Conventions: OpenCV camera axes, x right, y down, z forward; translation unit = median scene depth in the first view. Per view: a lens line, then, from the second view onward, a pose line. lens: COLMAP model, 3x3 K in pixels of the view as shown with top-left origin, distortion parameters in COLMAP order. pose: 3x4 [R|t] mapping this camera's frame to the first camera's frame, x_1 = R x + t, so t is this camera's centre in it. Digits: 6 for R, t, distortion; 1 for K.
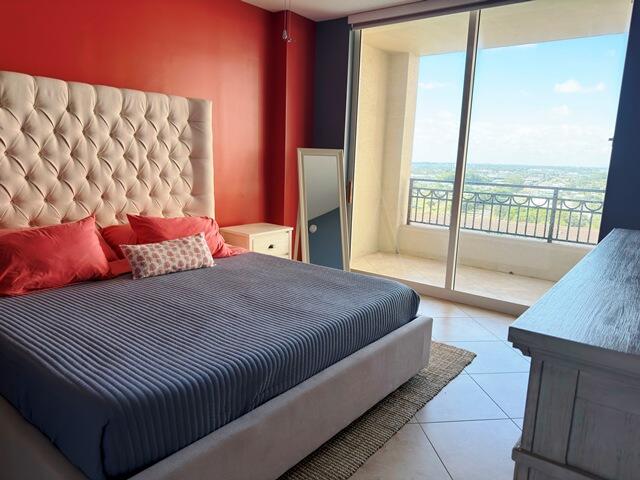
lens RADIAL K [[455.8, 0, 314.8], [0, 455.8, 241.6], [0, 0, 1]] dist [0.043126, -0.055682]
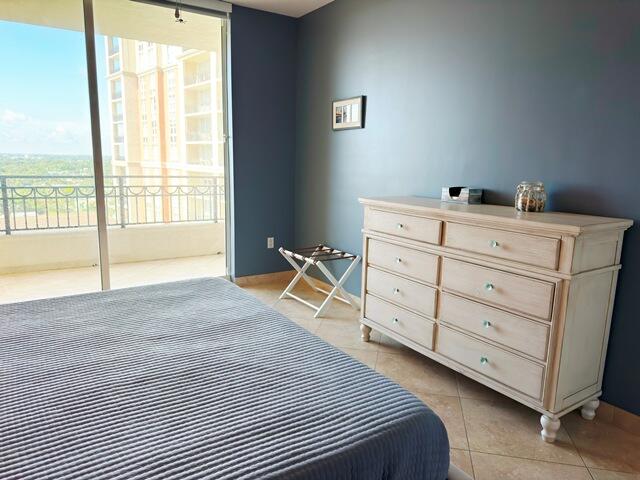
lens RADIAL K [[455.8, 0, 315.4], [0, 455.8, 234.8], [0, 0, 1]] dist [0.043126, -0.055682]
pose [[0.329327, -0.182830, 0.926346, -0.438343], [0.161575, 0.977516, 0.135487, -0.068480], [-0.930289, 0.105055, 0.351463, 0.254024]]
